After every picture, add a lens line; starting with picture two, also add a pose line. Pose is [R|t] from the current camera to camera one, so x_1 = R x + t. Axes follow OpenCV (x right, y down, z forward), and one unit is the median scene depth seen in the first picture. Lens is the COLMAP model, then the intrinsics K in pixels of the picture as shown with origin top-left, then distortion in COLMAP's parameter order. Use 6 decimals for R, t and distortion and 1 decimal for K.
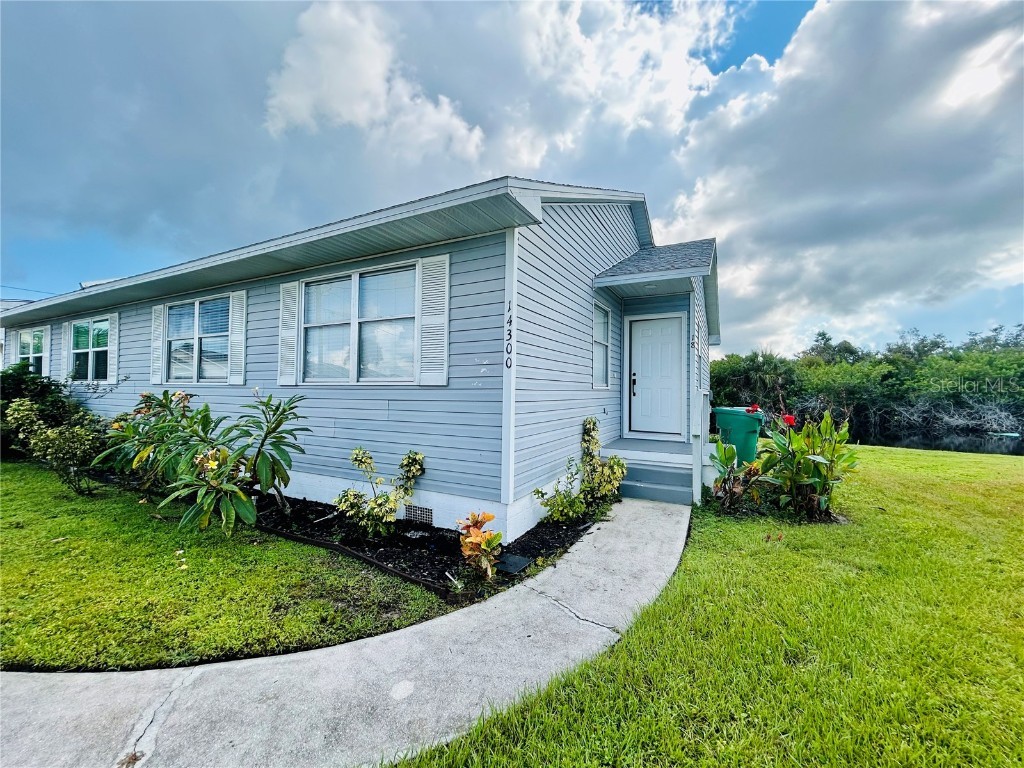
lens RADIAL K [[413.8, 0, 515.5], [0, 413.8, 386.4], [0, 0, 1]] dist [0.001165, 0.000006]
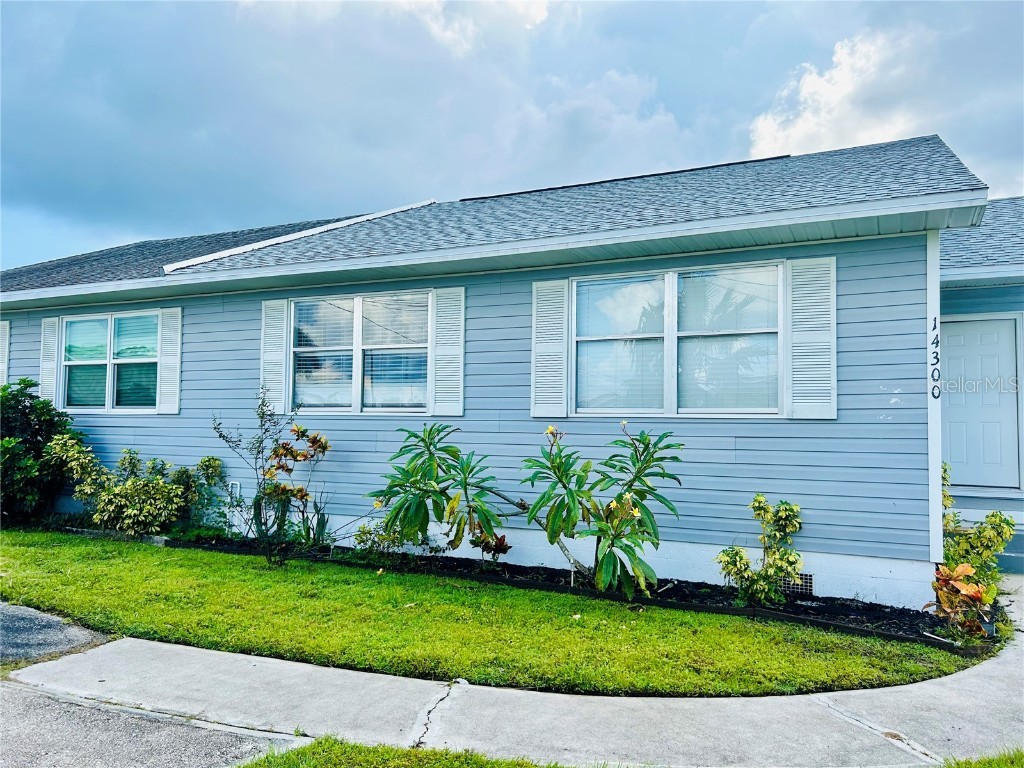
lens RADIAL K [[761.8, 0, 508.5], [0, 761.8, 397.3], [0, 0, 1]] dist [0.060327, -0.099916]
pose [[0.999803, 0.002194, 0.019707, -0.429076], [-0.001749, 0.999744, -0.022568, -0.004632], [-0.019752, 0.022529, 0.999551, -0.249382]]
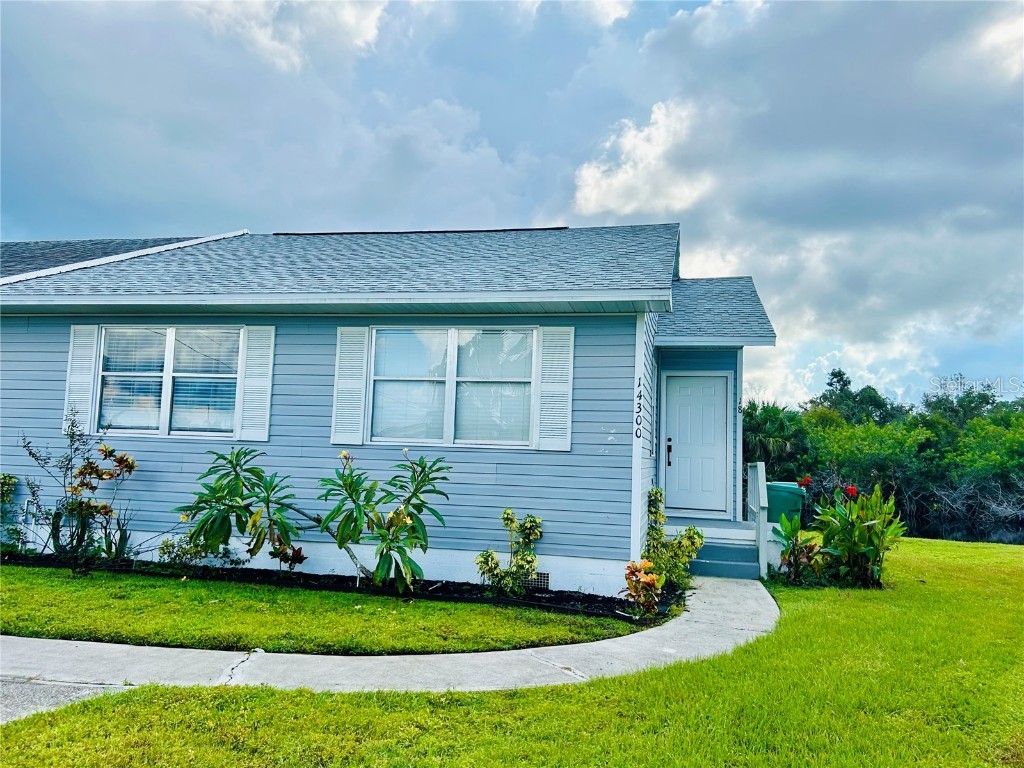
lens RADIAL K [[798.8, 0, 512.0], [0, 798.8, 384.0], [0, 0, 1]] dist [0.067462, -0.114354]
pose [[0.965985, 0.048351, 0.254038, -0.426870], [-0.029407, 0.996531, -0.077849, -0.004972], [-0.256921, 0.067731, 0.964056, -0.474300]]
